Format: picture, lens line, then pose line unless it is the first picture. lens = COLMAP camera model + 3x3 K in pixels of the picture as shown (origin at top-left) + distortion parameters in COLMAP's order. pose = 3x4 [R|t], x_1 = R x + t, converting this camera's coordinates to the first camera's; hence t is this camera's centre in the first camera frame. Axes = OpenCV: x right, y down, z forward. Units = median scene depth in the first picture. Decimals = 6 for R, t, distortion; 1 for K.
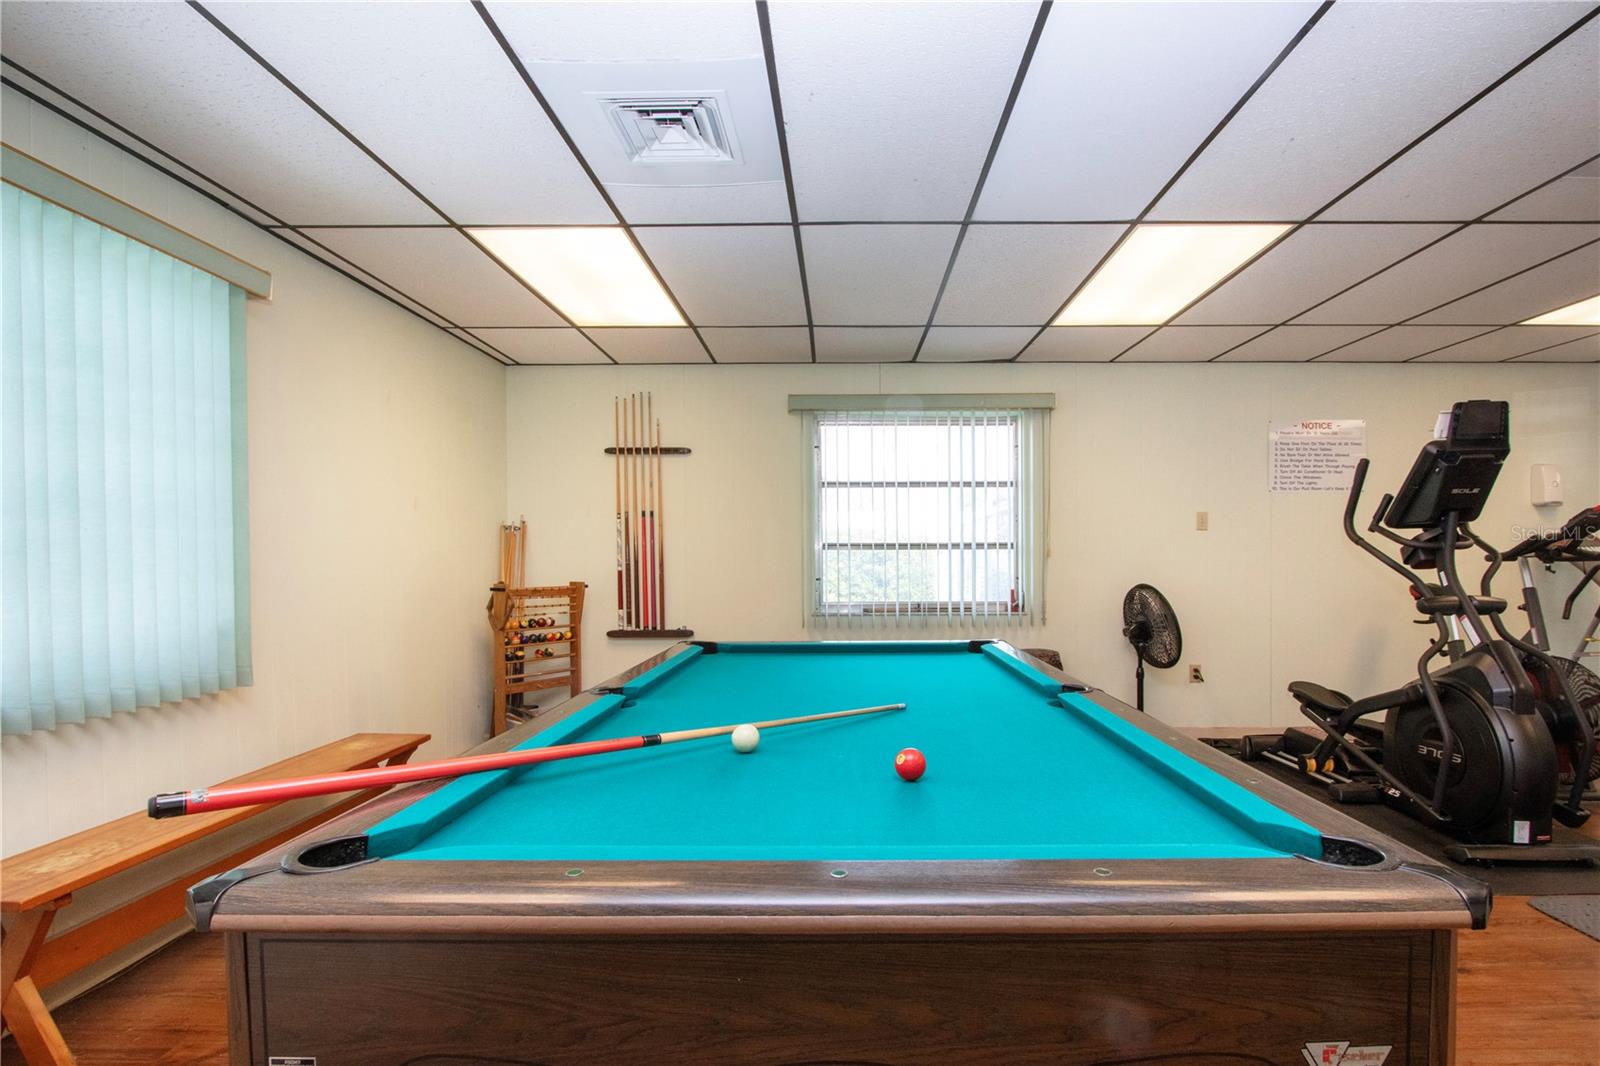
lens RADIAL K [[766.0, 0, 851.8], [0, 766.0, 571.3], [0, 0, 1]] dist [-0.015941, 0.002581]
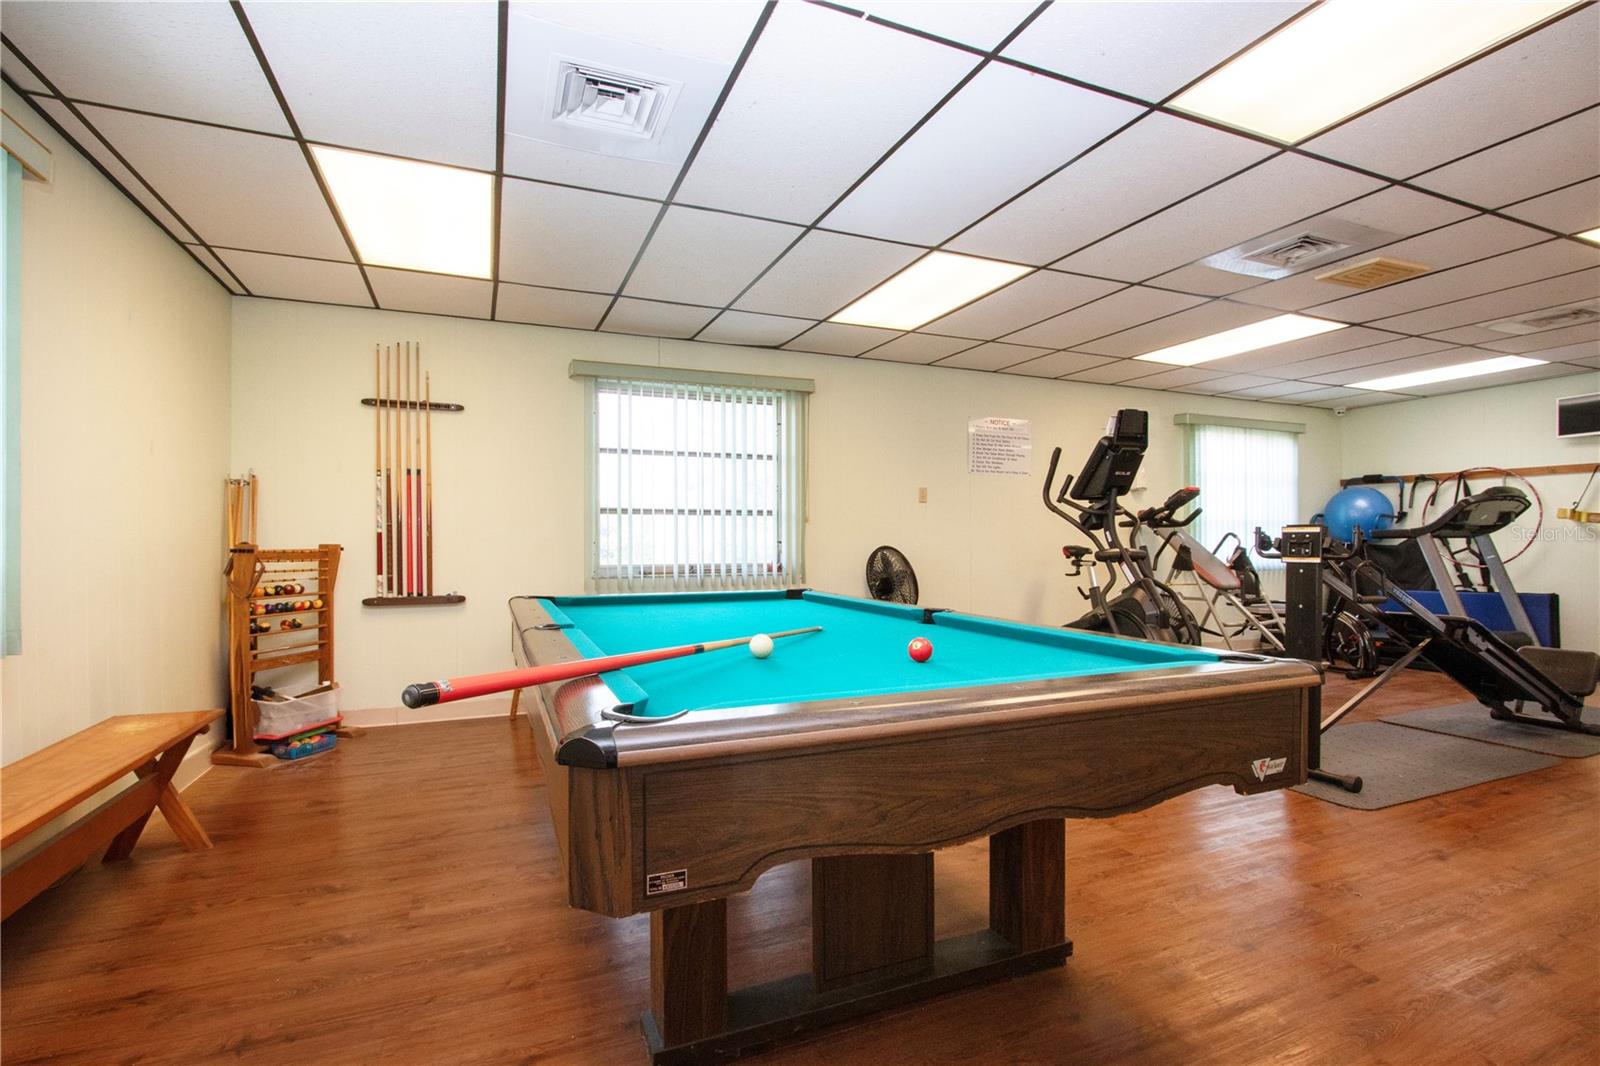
lens RADIAL K [[766.0, 0, 791.9], [0, 766.0, 546.2], [0, 0, 1]] dist [-0.015941, 0.002581]
pose [[0.919805, 0.000464, 0.392374, -0.218301], [0.004732, 0.999913, -0.012274, 0.030772], [-0.392346, 0.013146, 0.919724, -0.039871]]
